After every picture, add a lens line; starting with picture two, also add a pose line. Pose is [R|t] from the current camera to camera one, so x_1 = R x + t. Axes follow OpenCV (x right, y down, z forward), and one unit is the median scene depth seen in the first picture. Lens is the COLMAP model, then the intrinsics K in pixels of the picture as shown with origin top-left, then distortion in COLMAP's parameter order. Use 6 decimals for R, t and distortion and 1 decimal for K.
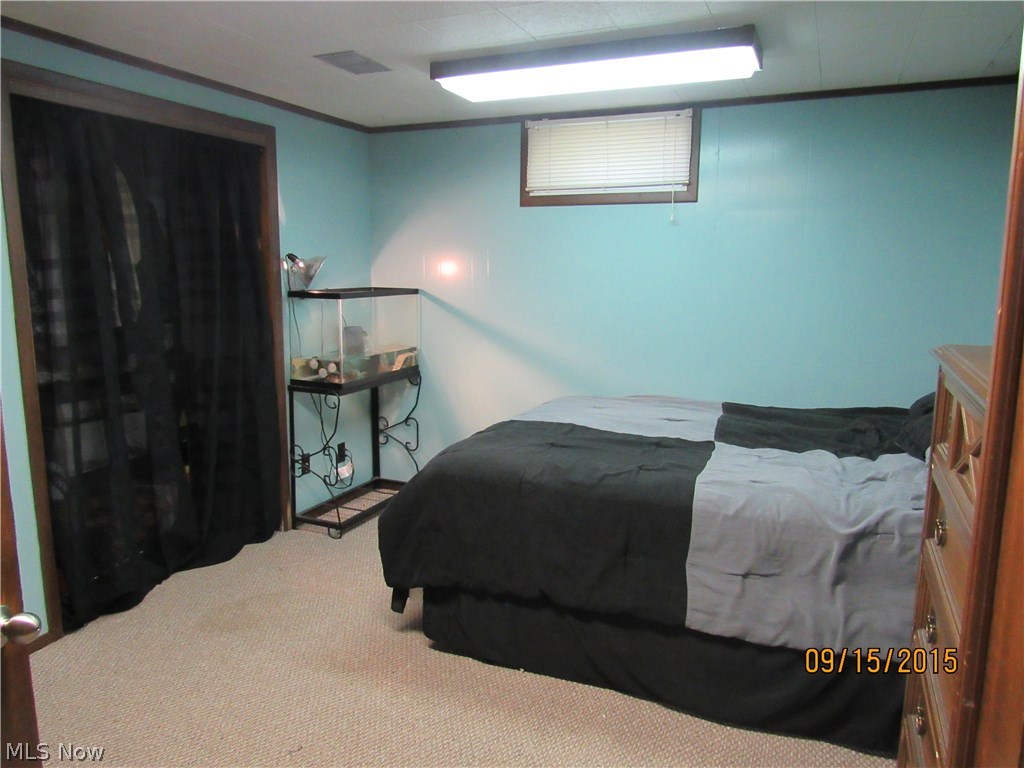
lens RADIAL K [[724.4, 0, 512.0], [0, 724.4, 384.0], [0, 0, 1]] dist [0.002074, 0.003486]
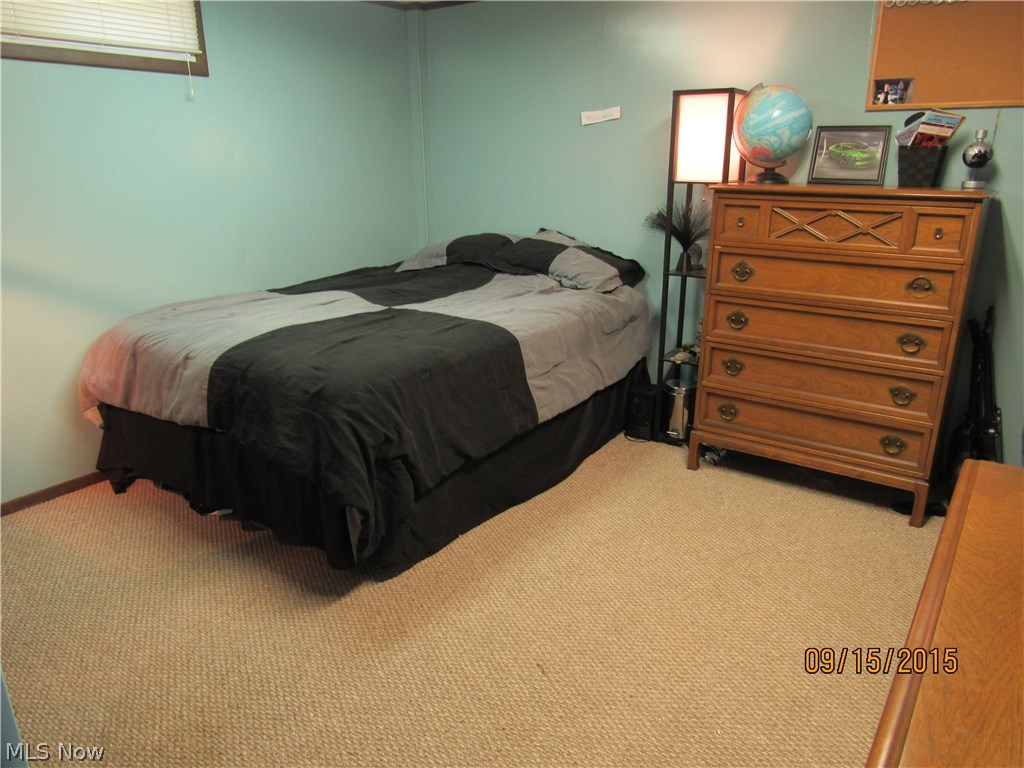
lens RADIAL K [[724.4, 0, 512.0], [0, 724.4, 384.0], [0, 0, 1]] dist [0.002074, 0.003486]
pose [[0.182035, -0.314290, 0.931711, -0.648064], [0.166292, 0.943734, 0.285856, -0.083440], [-0.969129, 0.102900, 0.224056, 0.464524]]
